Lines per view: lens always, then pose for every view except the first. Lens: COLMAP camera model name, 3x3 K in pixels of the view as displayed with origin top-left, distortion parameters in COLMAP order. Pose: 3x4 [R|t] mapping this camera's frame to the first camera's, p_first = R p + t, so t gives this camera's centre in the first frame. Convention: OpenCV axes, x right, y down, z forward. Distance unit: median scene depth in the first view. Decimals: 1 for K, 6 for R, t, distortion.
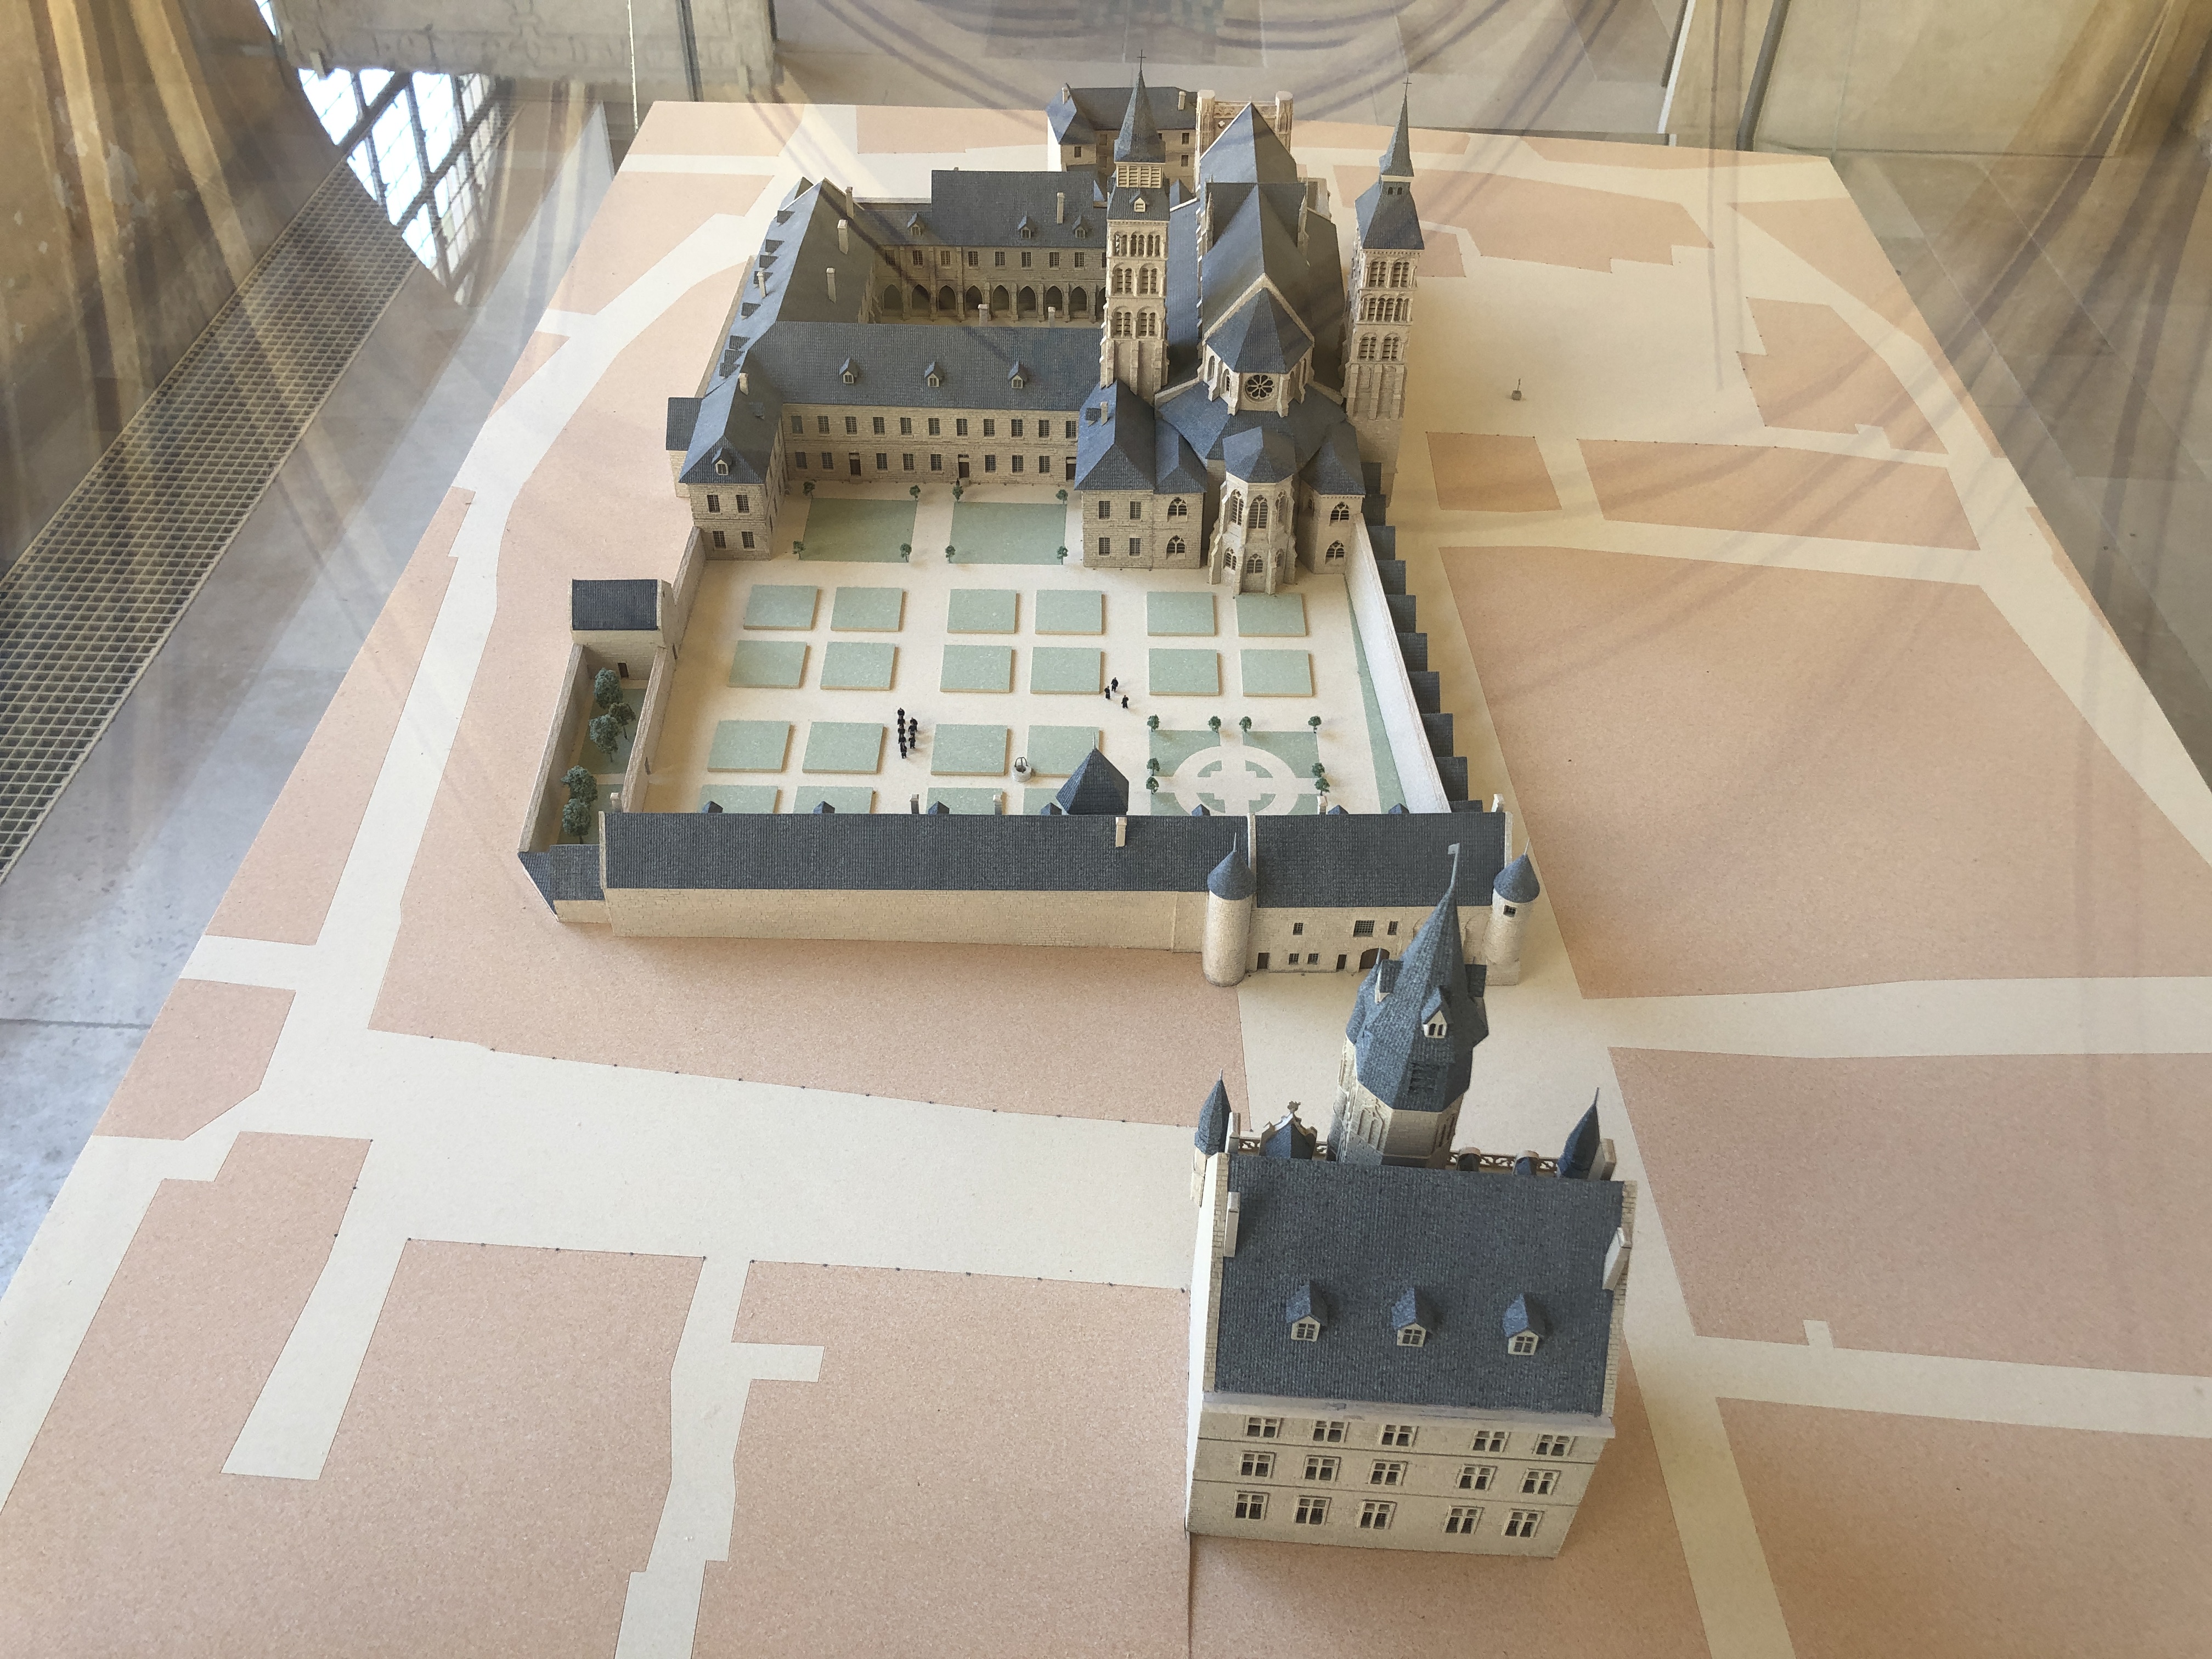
lens RADIAL K [[1795.3, 0, 1066.5], [0, 1795.3, 828.3], [0, 0, 1]] dist [0.057031, -0.069768]
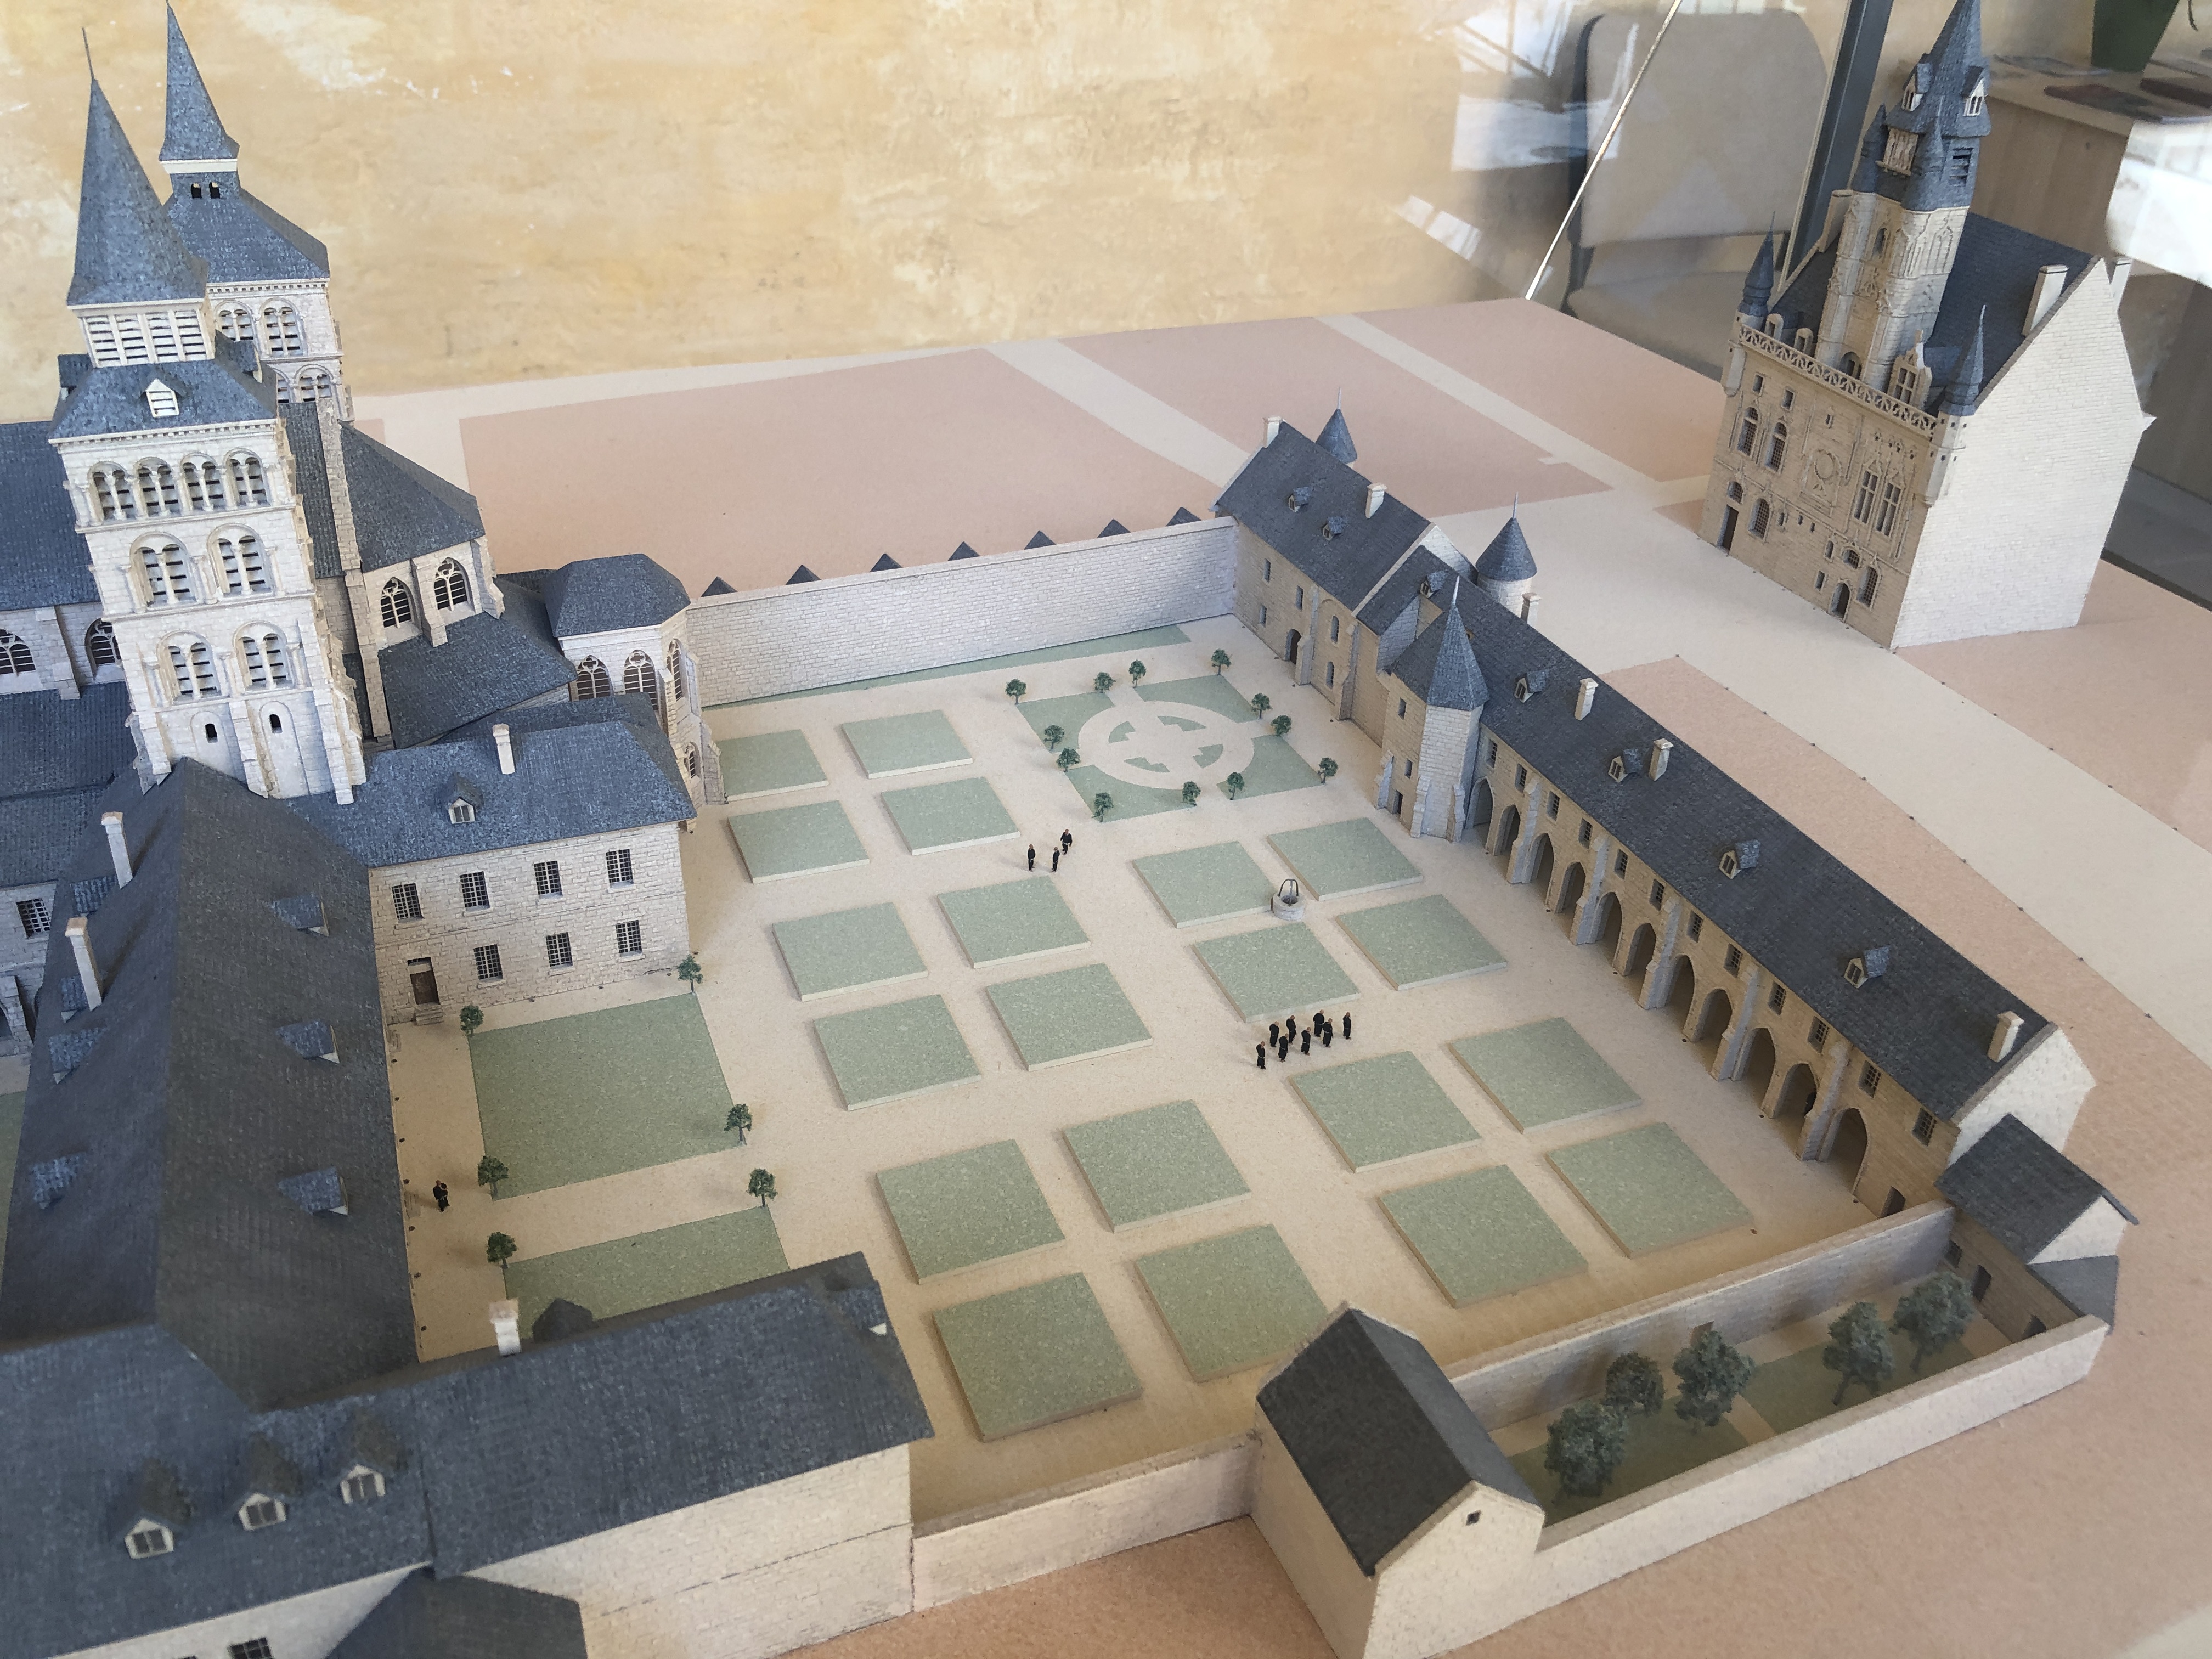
lens RADIAL K [[1871.9, 0, 1060.9], [0, 1871.9, 806.5], [0, 0, 1]] dist [0.006107, 0.005158]
pose [[-0.379314, -0.492636, 0.783218, -0.429878], [0.624163, 0.488639, 0.609633, -0.435124], [-0.683038, 0.720098, 0.122138, 0.859237]]
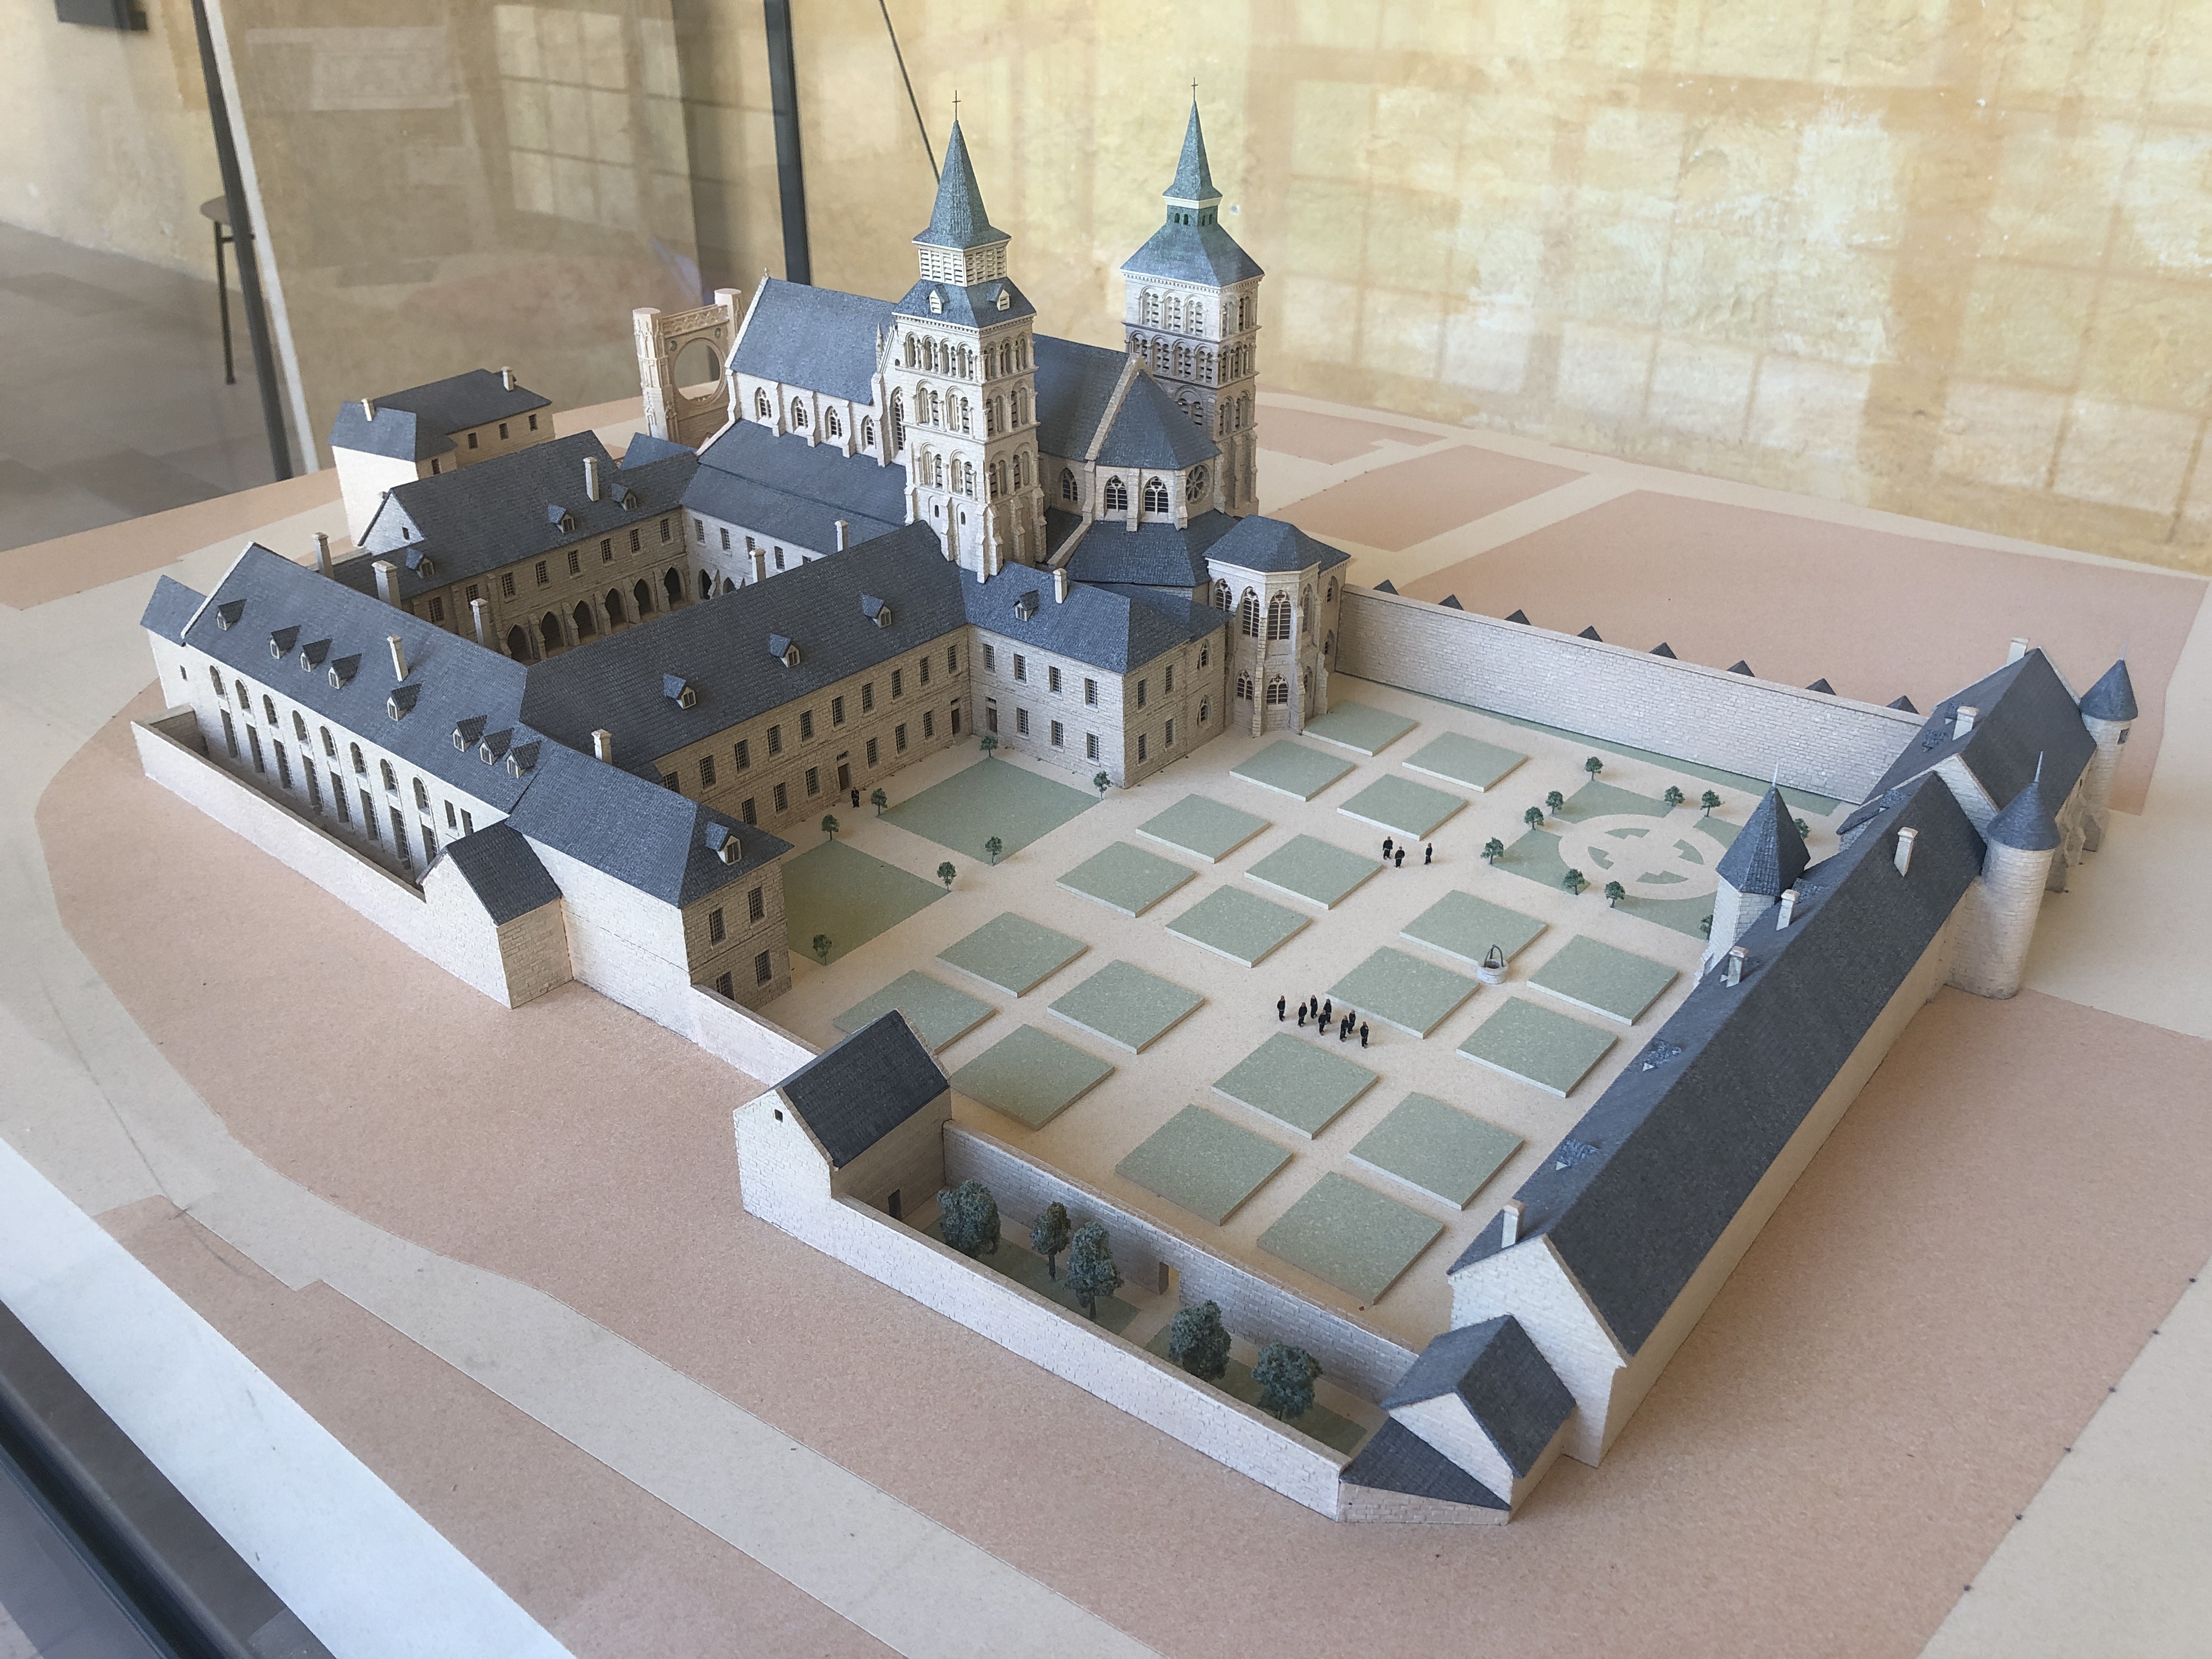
lens RADIAL K [[1795.3, 0, 1066.5], [0, 1795.3, 828.3], [0, 0, 1]] dist [0.057031, -0.069768]
pose [[0.606773, -0.388820, 0.693286, -0.511418], [0.557624, 0.829784, -0.022668, -0.134239], [-0.566464, 0.400347, 0.720306, 0.530484]]
